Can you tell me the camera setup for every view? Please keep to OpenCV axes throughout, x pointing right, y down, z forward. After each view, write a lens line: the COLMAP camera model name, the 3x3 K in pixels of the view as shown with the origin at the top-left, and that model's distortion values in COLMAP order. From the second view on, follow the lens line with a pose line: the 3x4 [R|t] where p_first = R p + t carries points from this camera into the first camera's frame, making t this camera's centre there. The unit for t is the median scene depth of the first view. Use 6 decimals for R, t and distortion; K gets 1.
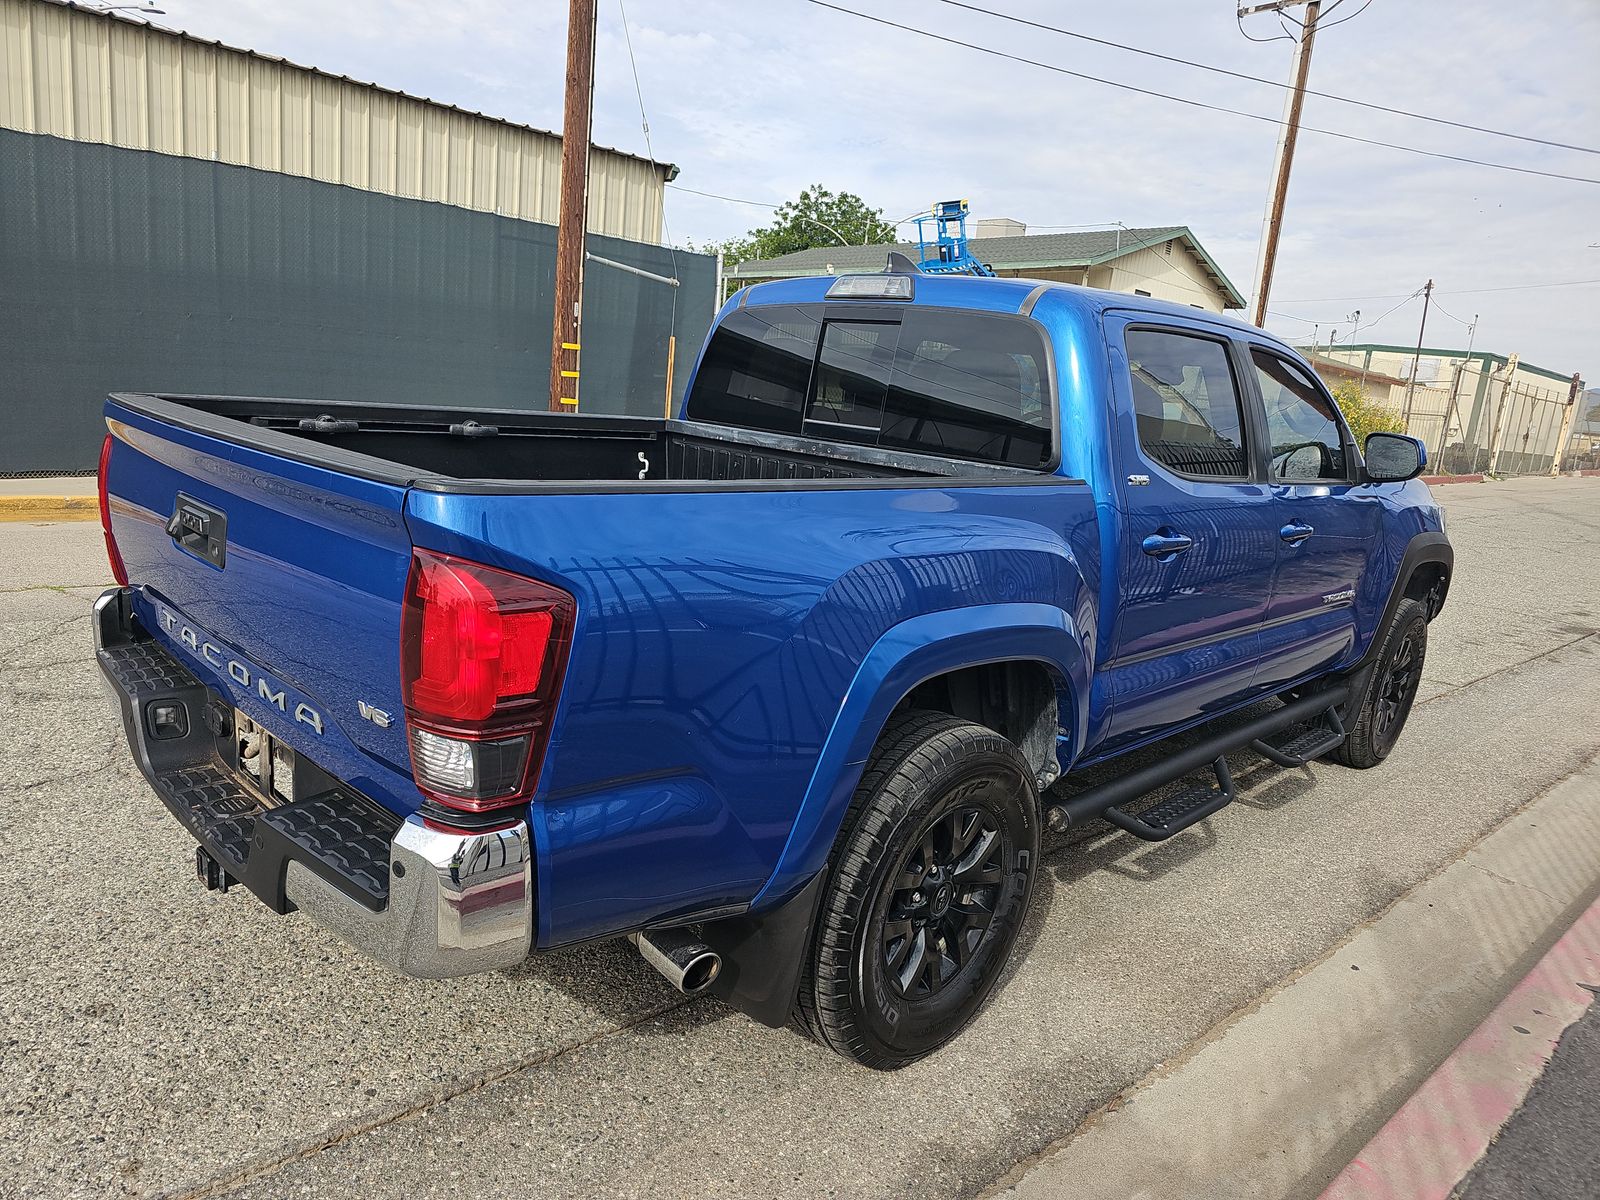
lens RADIAL K [[1067.2, 0, 794.4], [0, 1067.2, 608.0], [0, 0, 1]] dist [0.001613, -0.007344]
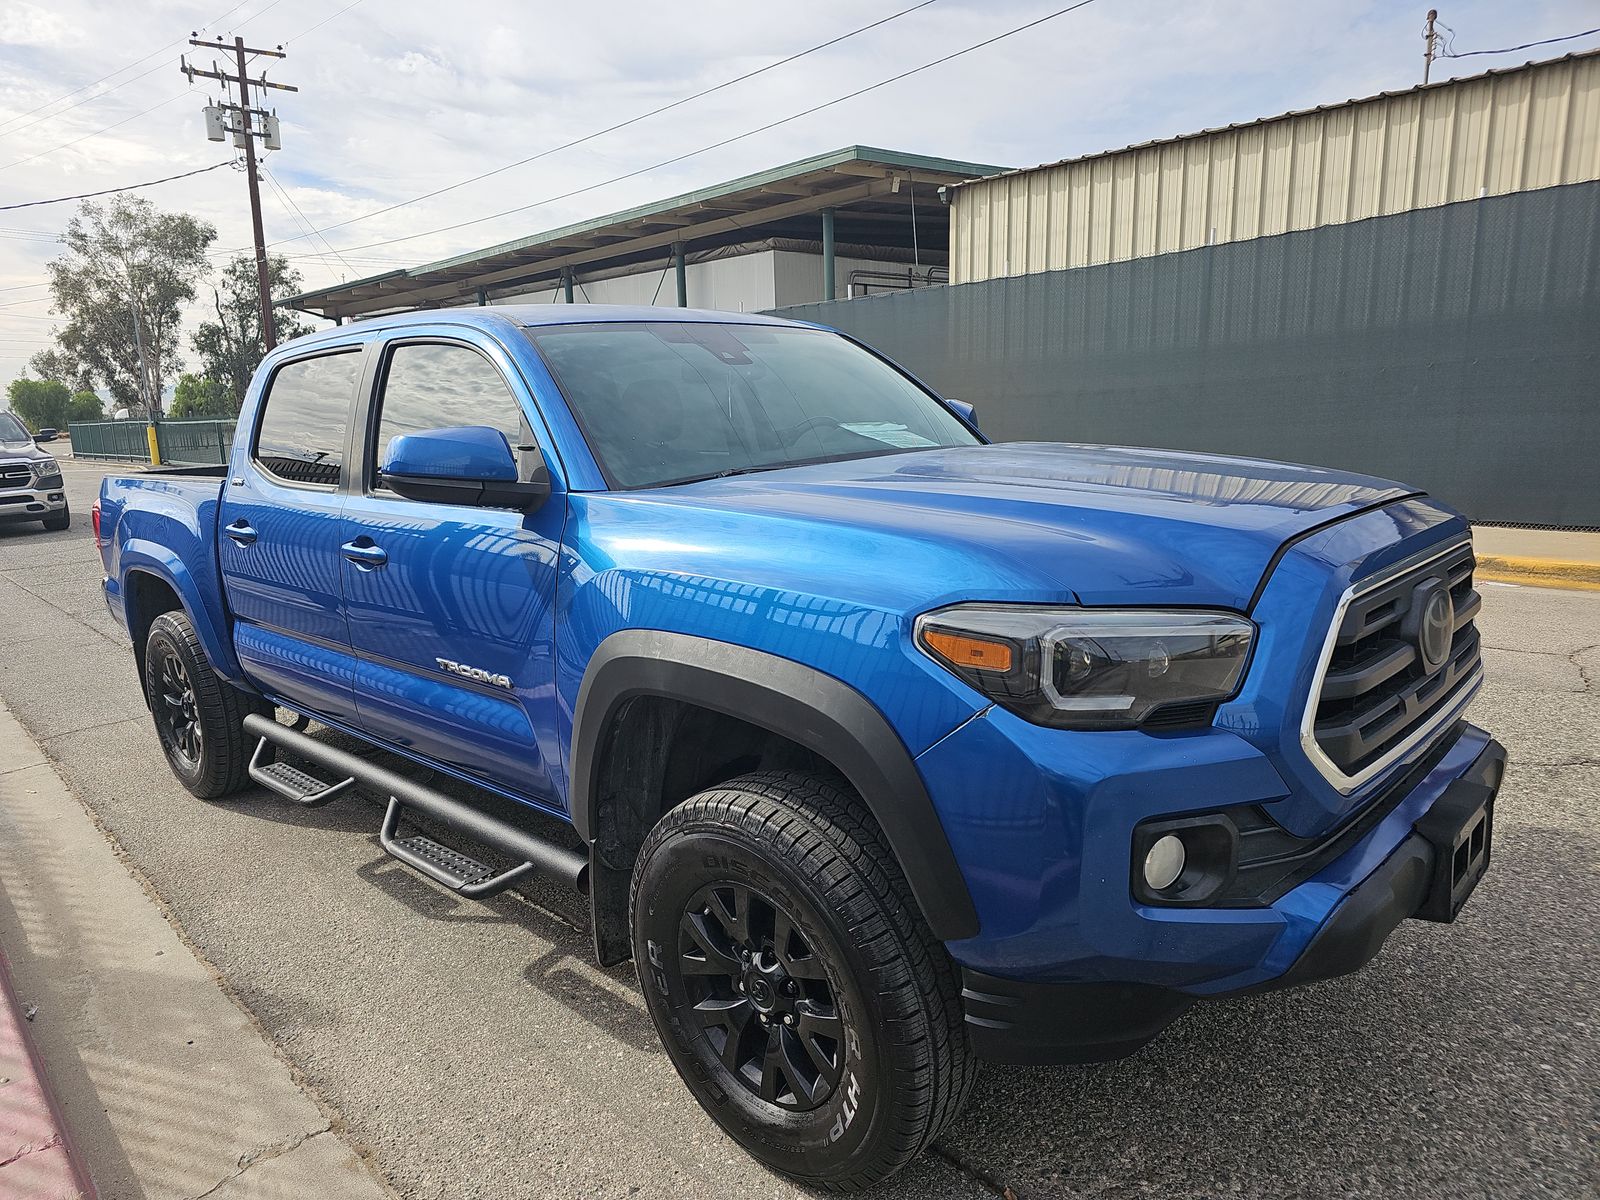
lens RADIAL K [[1067.2, 0, 796.6], [0, 1067.2, 613.6], [0, 0, 1]] dist [0.001613, -0.007344]
pose [[0.020192, 0.112481, -0.993449, 1.198696], [-0.169880, 0.979588, 0.107459, -0.158159], [0.985258, 0.166597, 0.038888, 1.189124]]
